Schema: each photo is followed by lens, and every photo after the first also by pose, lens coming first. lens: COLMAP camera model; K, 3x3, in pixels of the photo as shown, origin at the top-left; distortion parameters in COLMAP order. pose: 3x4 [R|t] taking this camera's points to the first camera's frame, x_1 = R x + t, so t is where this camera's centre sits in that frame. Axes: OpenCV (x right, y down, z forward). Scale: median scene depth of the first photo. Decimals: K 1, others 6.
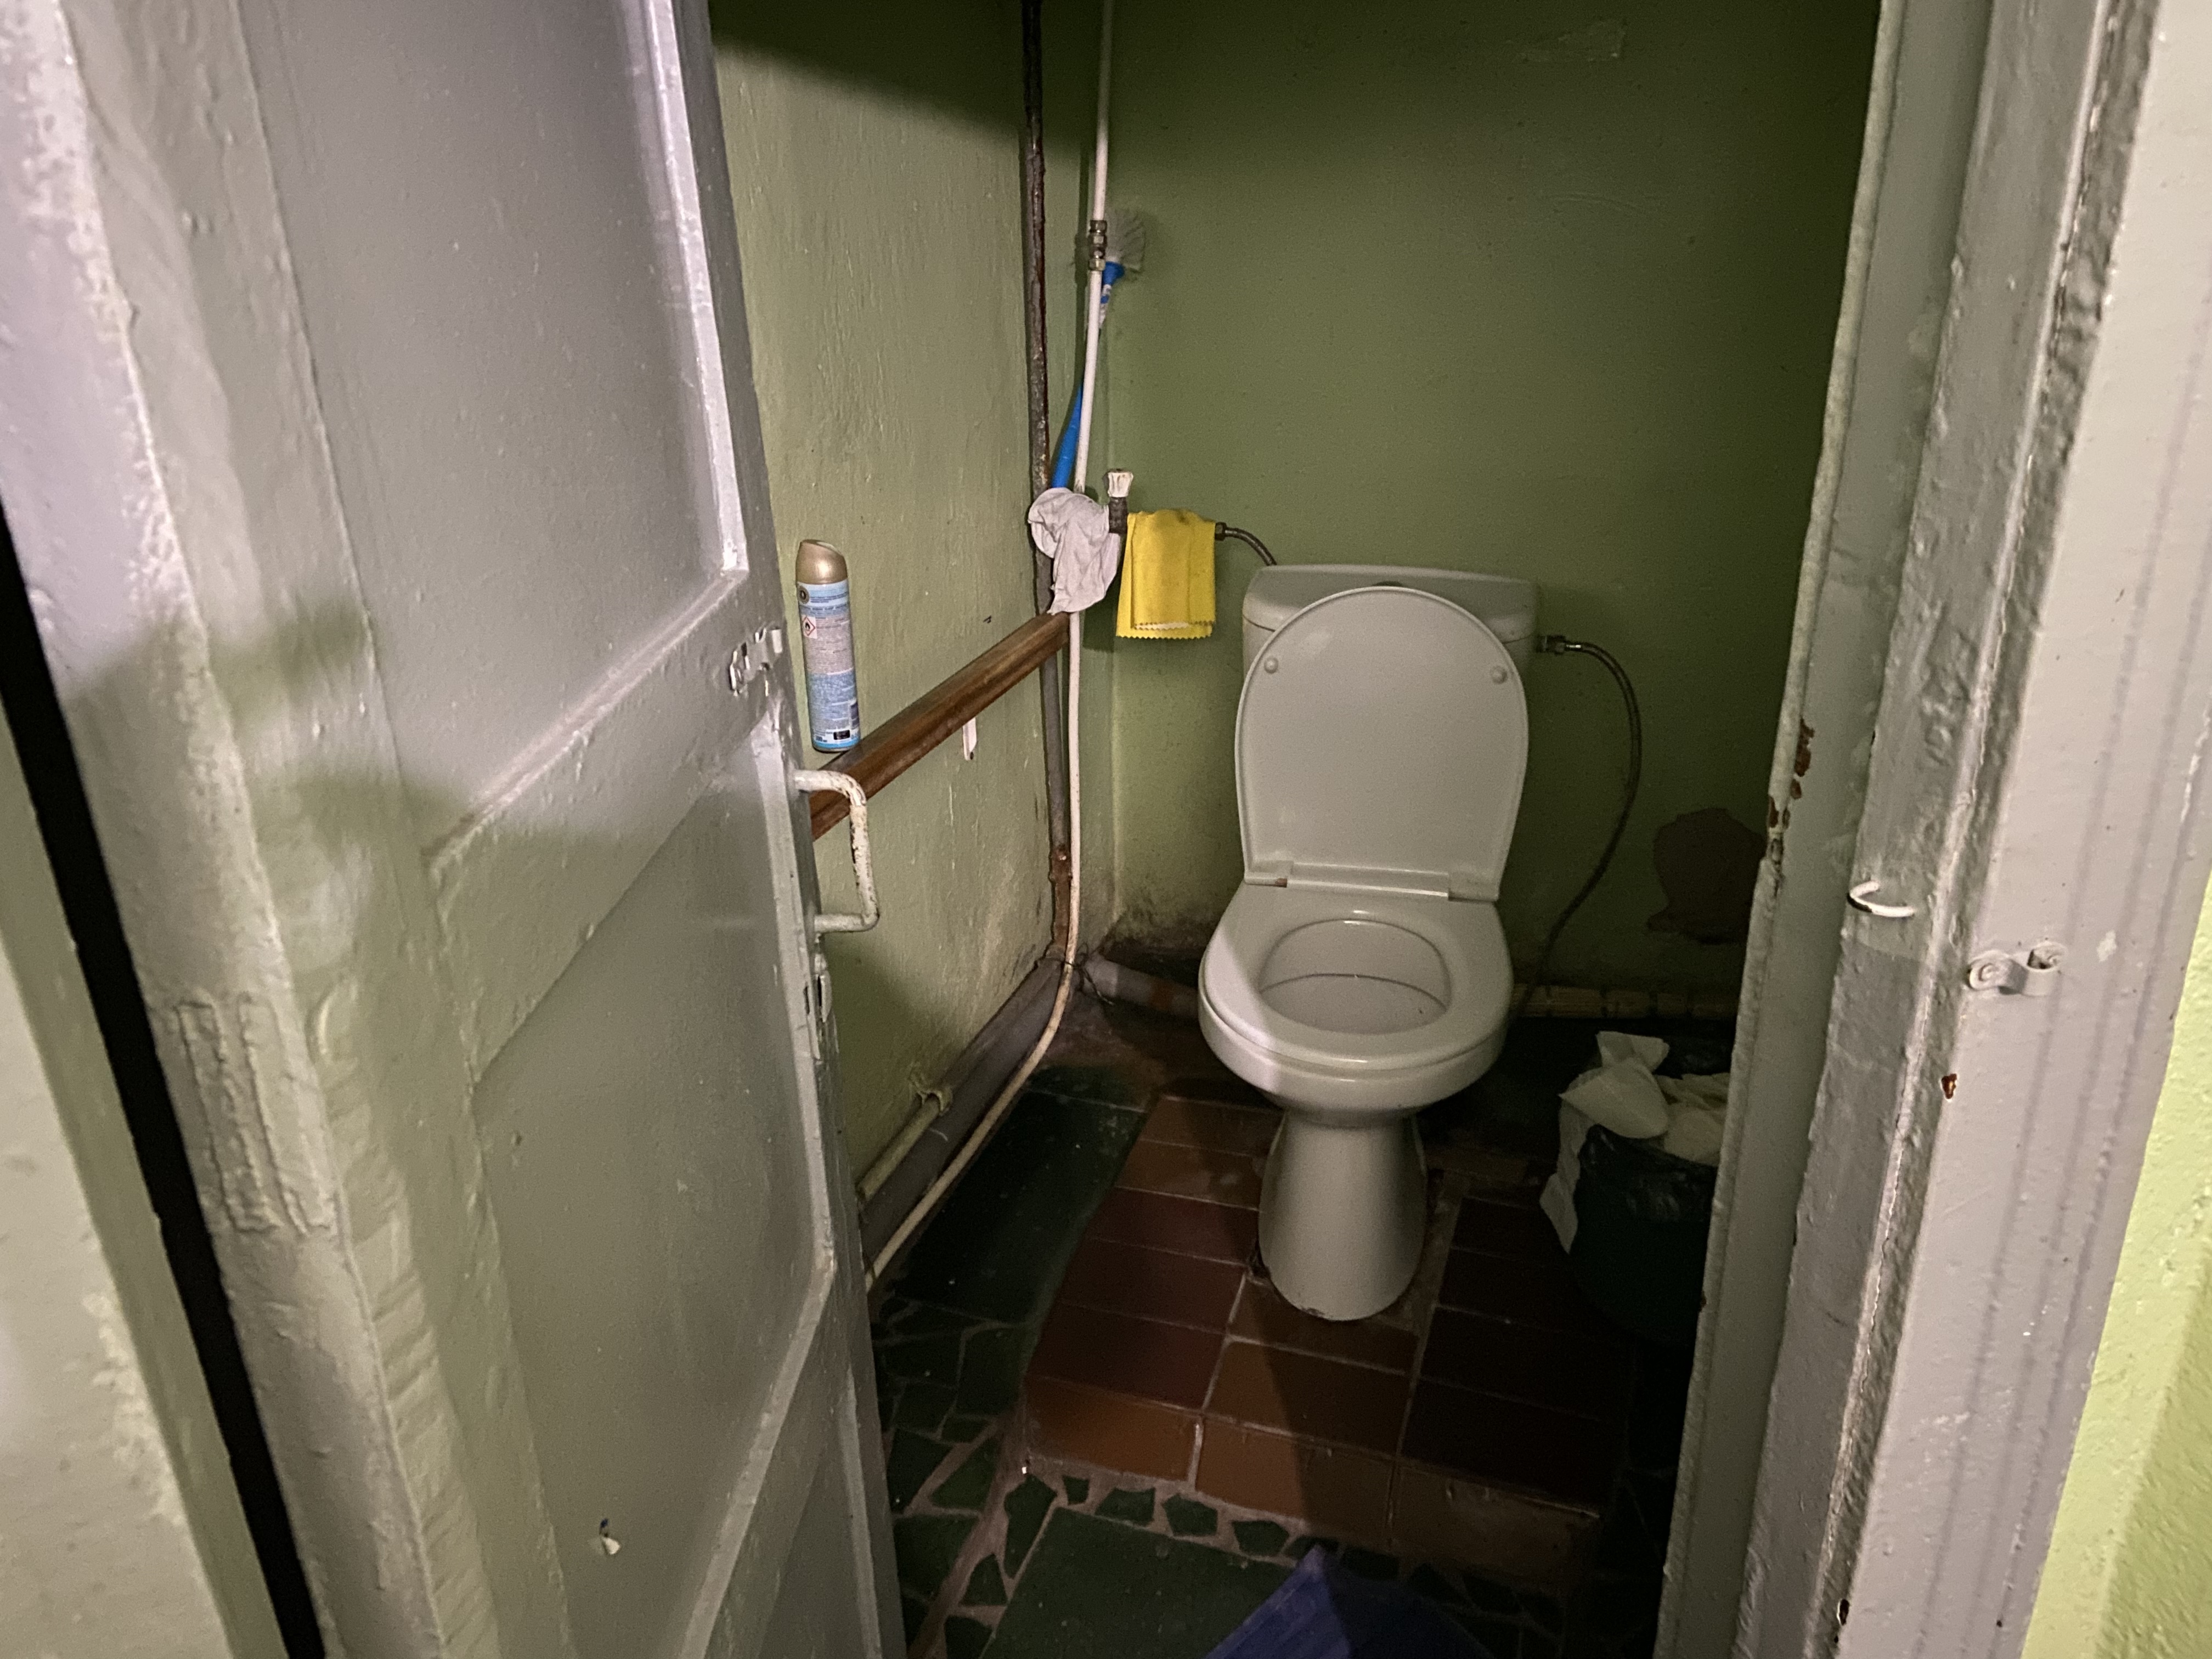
lens RADIAL K [[1719.5, 0, 1106.0], [0, 1719.5, 829.5], [0, 0, 1]] dist [0.162299, -0.179029]
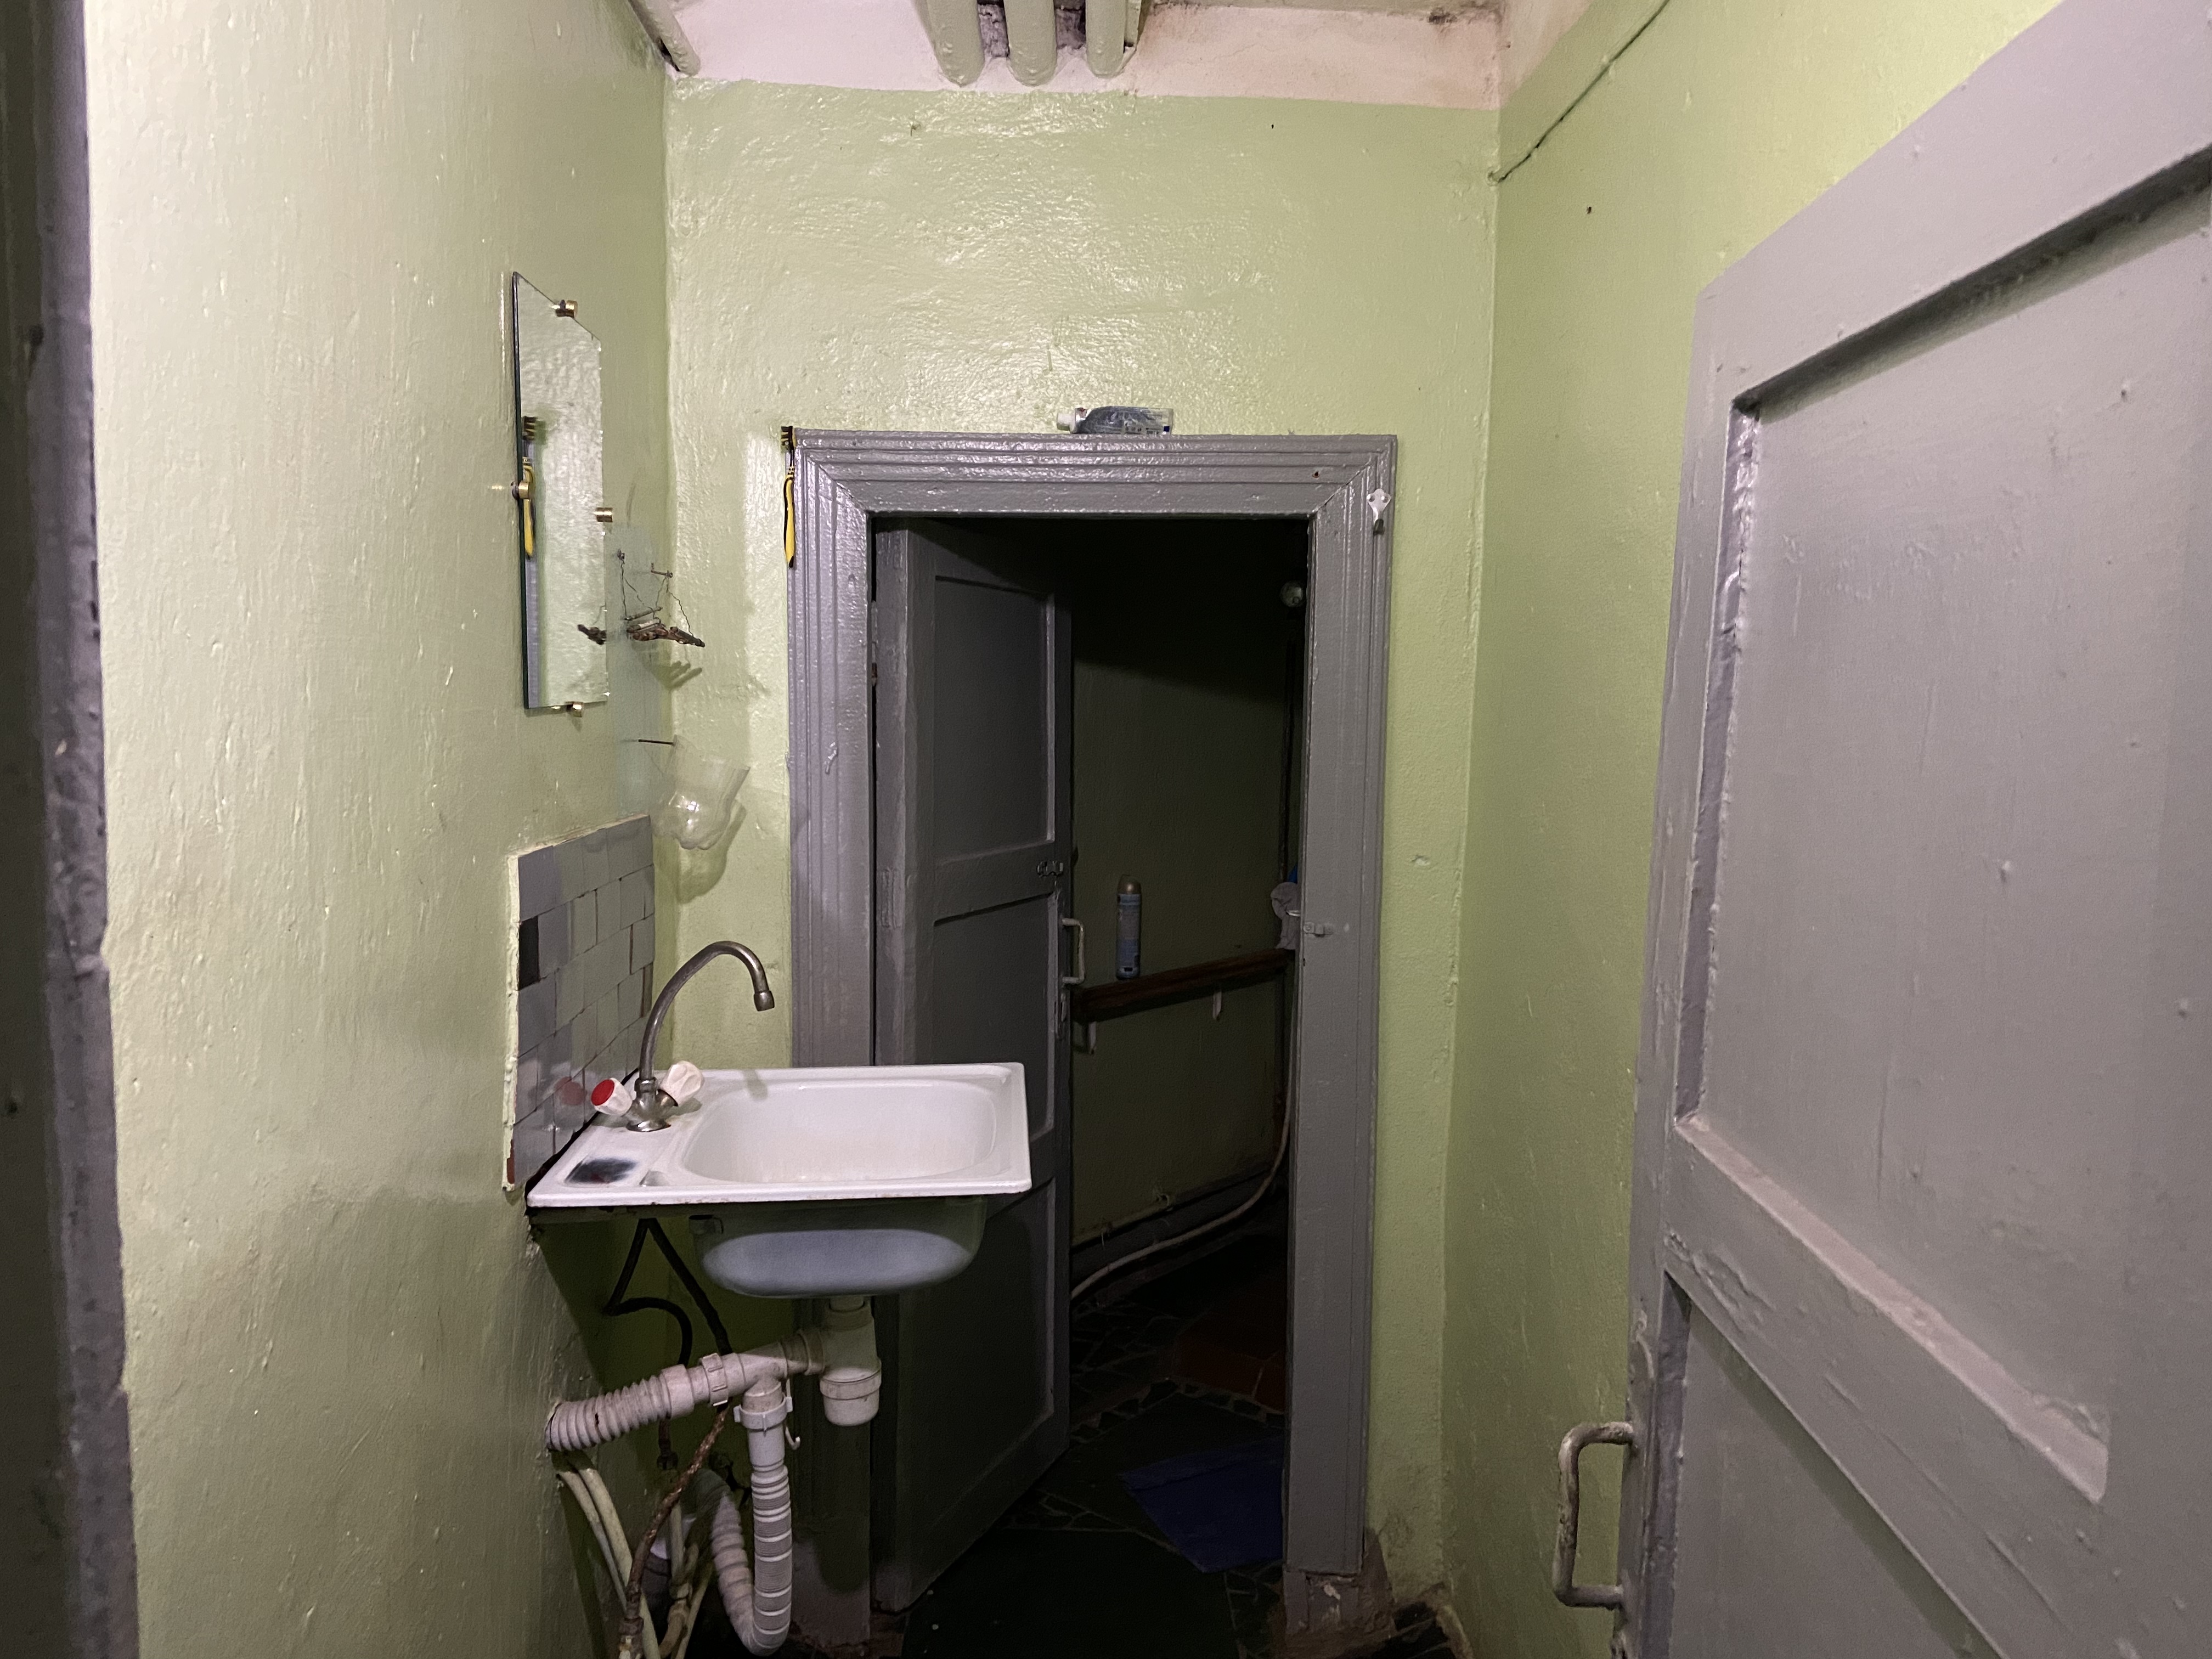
lens RADIAL K [[1719.5, 0, 1106.0], [0, 1719.5, 829.5], [0, 0, 1]] dist [0.162299, -0.179029]
pose [[0.955762, 0.071733, -0.285262, 0.373959], [-0.153905, 0.948417, -0.277163, 0.342795], [0.250665, 0.308805, 0.917500, -0.855702]]
